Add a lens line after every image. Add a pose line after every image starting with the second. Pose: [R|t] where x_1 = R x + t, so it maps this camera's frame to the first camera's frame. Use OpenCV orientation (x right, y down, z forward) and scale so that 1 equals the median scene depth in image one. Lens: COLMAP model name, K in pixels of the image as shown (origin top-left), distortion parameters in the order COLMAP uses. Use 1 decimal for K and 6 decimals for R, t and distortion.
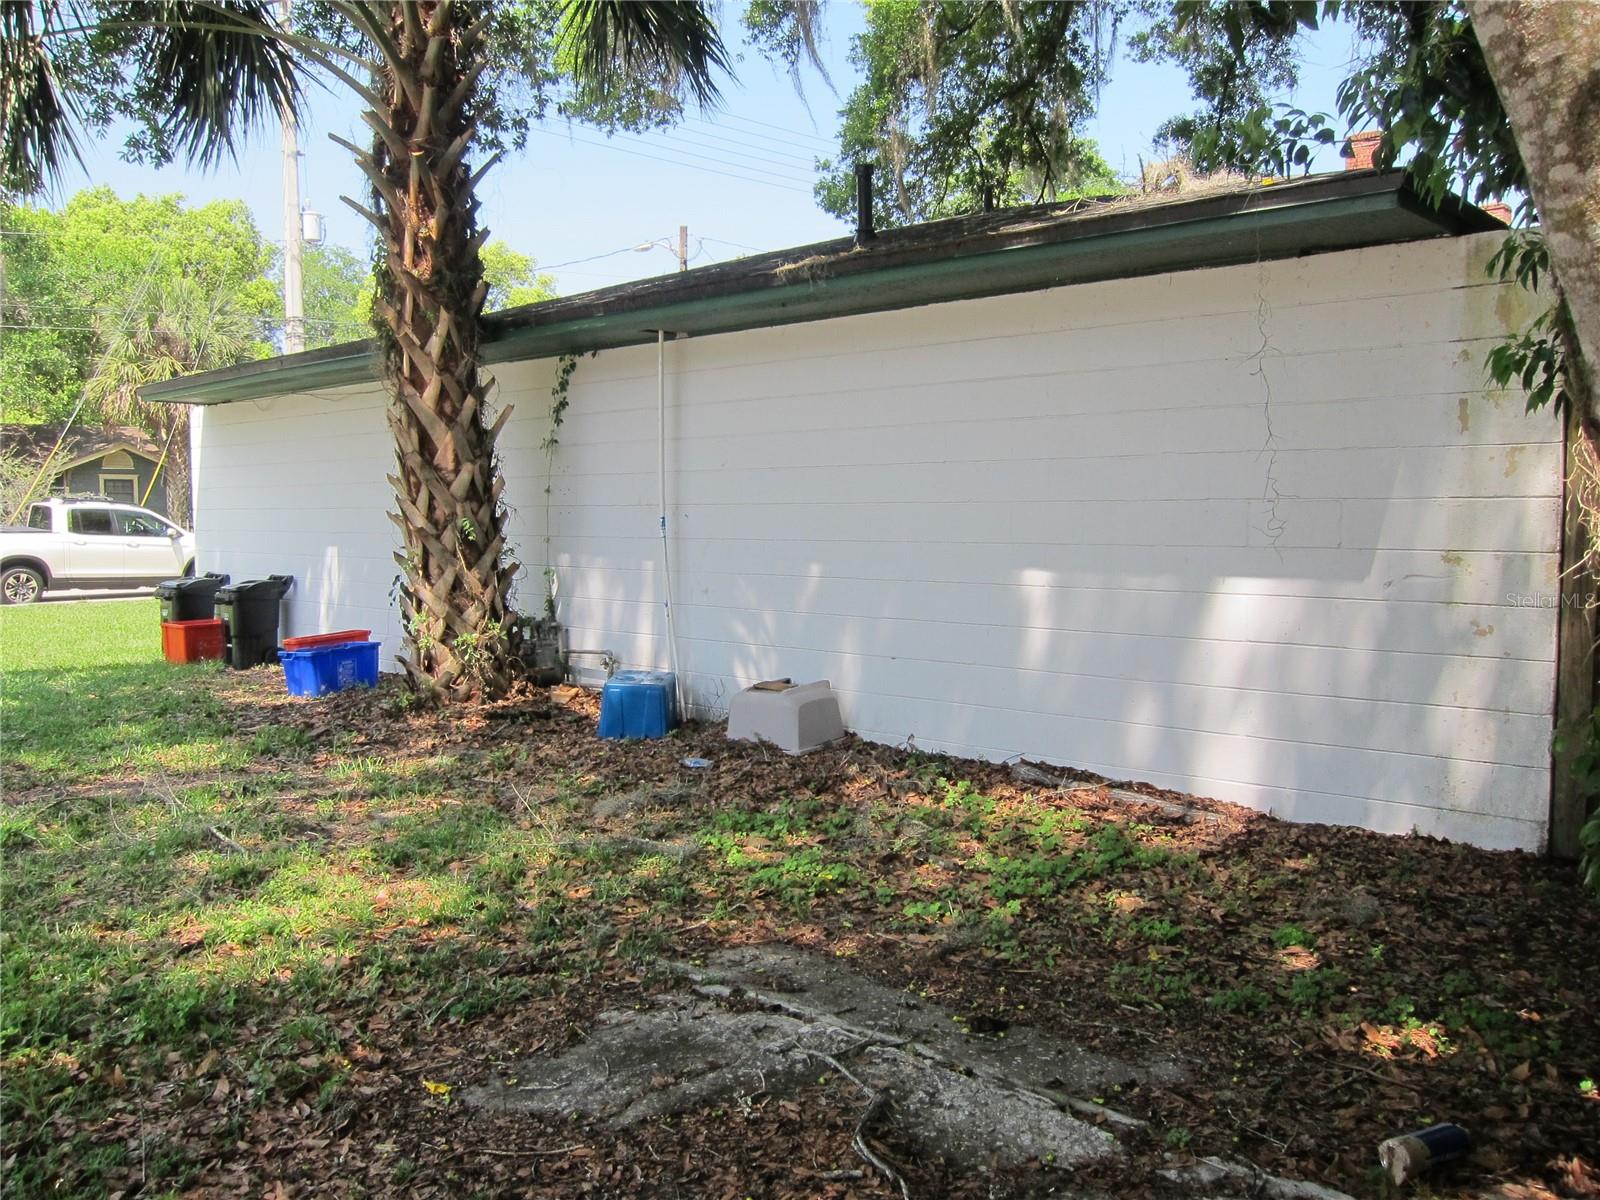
lens RADIAL K [[1336.1, 0, 801.2], [0, 1336.1, 601.8], [0, 0, 1]] dist [-0.057828, 0.014123]
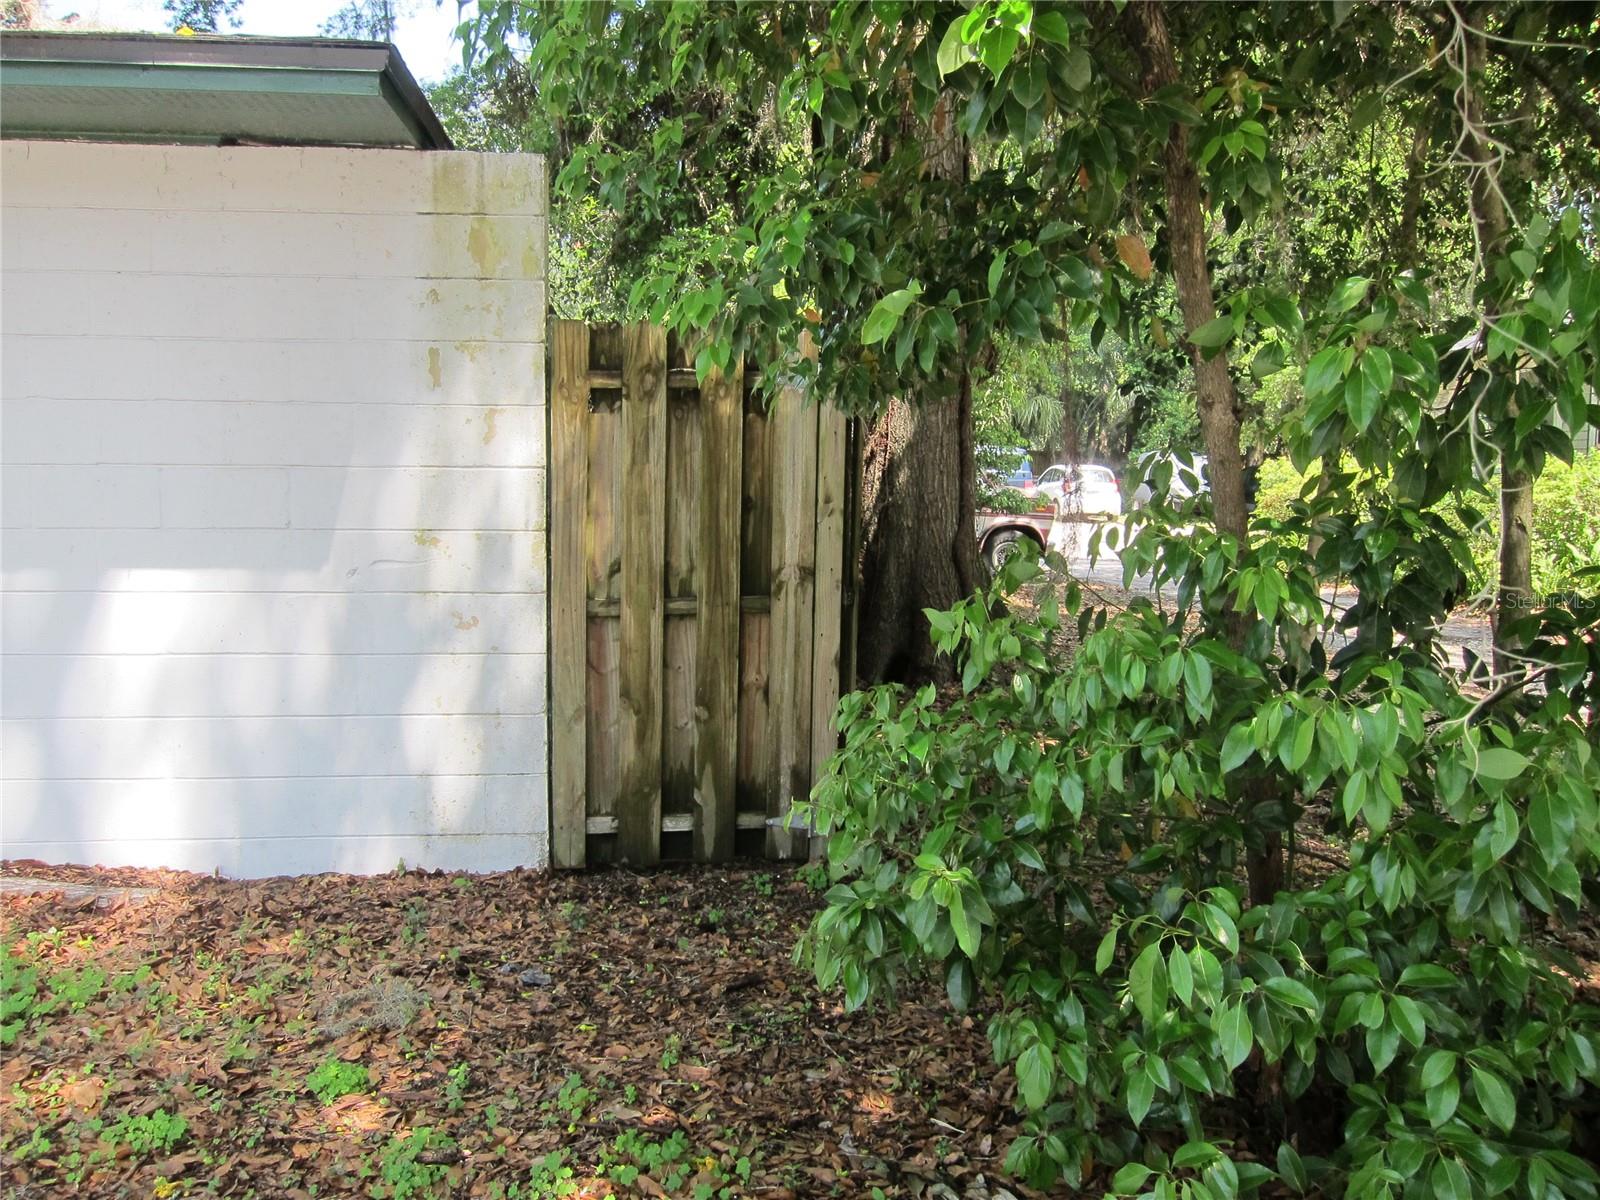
lens RADIAL K [[1336.1, 0, 795.1], [0, 1336.1, 605.9], [0, 0, 1]] dist [-0.057828, 0.014123]
pose [[0.648422, -0.073310, 0.757743, 0.001290], [0.037323, 0.997217, 0.064540, -0.028759], [-0.760366, -0.013568, 0.649354, 0.213650]]
